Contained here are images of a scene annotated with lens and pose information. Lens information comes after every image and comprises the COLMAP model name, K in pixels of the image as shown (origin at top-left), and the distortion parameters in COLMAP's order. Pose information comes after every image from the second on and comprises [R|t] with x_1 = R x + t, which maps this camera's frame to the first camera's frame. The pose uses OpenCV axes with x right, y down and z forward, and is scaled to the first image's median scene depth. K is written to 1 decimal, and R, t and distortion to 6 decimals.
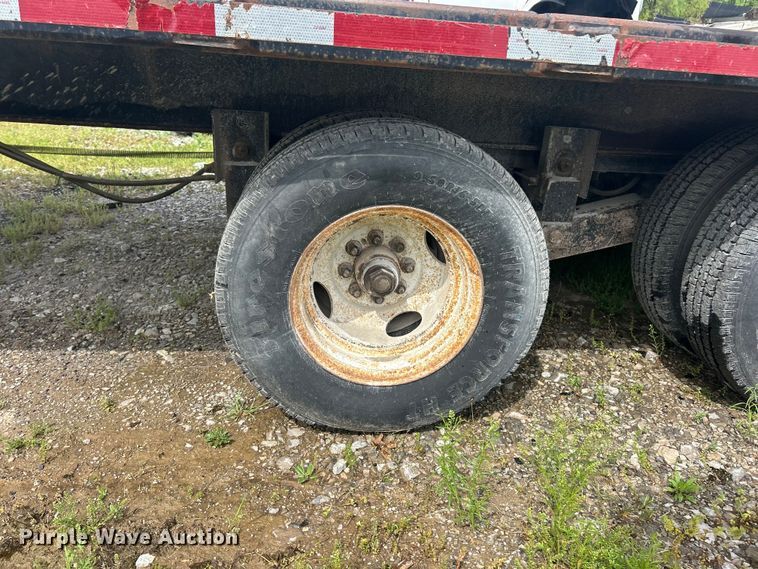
lens RADIAL K [[578.5, 0, 381.0], [0, 578.5, 285.2], [0, 0, 1]] dist [0.047994, -0.049508]
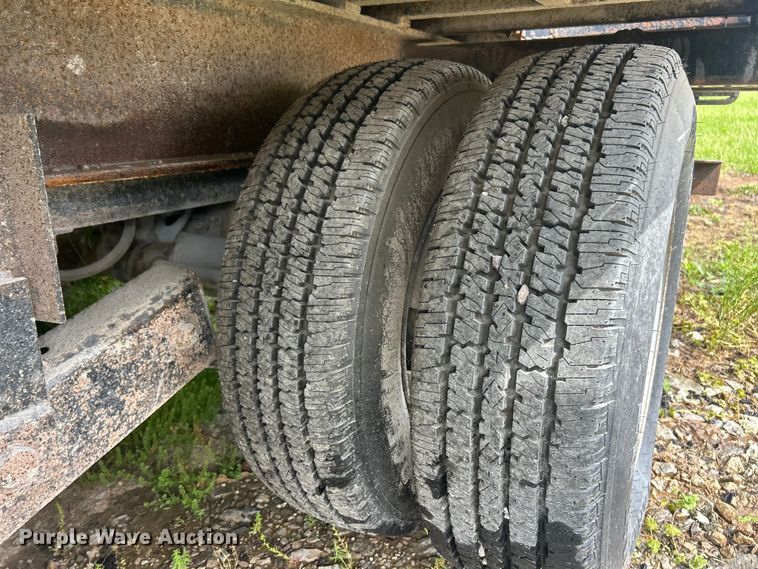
lens RADIAL K [[578.5, 0, 380.5], [0, 578.5, 281.0], [0, 0, 1]] dist [0.047994, -0.049508]
pose [[0.565226, -0.299881, 0.768499, 0.200246], [0.342128, 0.932906, 0.112403, -0.143571], [-0.750645, 0.199392, 0.629901, 0.636290]]
